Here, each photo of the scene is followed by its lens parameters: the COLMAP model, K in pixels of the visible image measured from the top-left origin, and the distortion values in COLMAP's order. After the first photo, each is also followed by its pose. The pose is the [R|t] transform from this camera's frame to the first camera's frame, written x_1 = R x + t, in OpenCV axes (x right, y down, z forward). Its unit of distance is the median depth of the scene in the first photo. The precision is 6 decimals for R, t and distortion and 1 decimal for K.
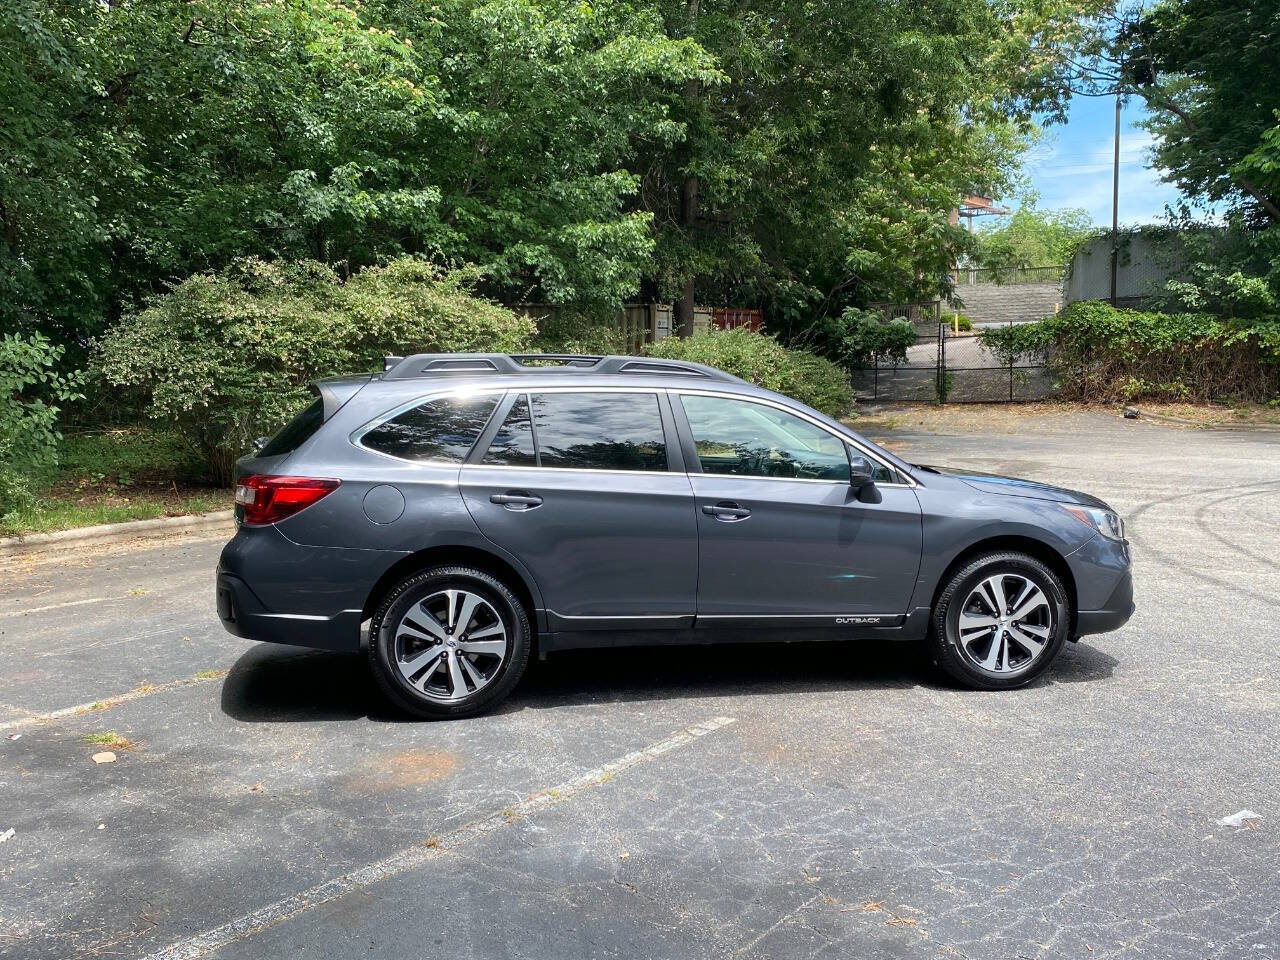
lens RADIAL K [[1275.1, 0, 659.1], [0, 1275.1, 482.5], [0, 0, 1]] dist [0.002970, -0.022068]
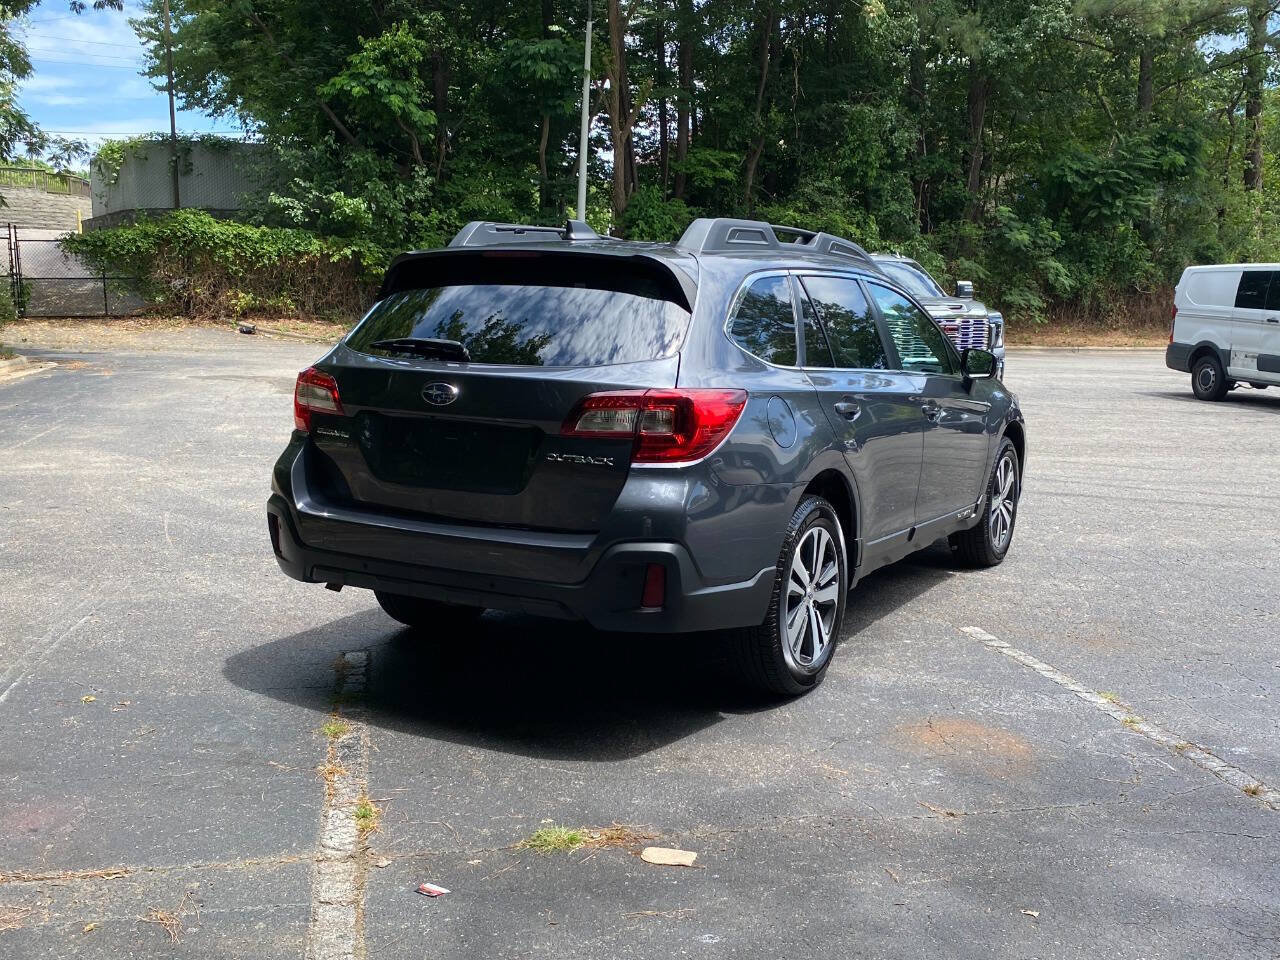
lens RADIAL K [[1275.1, 0, 659.1], [0, 1275.1, 482.5], [0, 0, 1]] dist [0.002970, -0.022068]
pose [[0.660102, -0.089761, 0.745794, -0.161806], [0.043876, 0.995747, 0.081009, -0.002007], [-0.749893, -0.020752, 0.661233, 0.111871]]
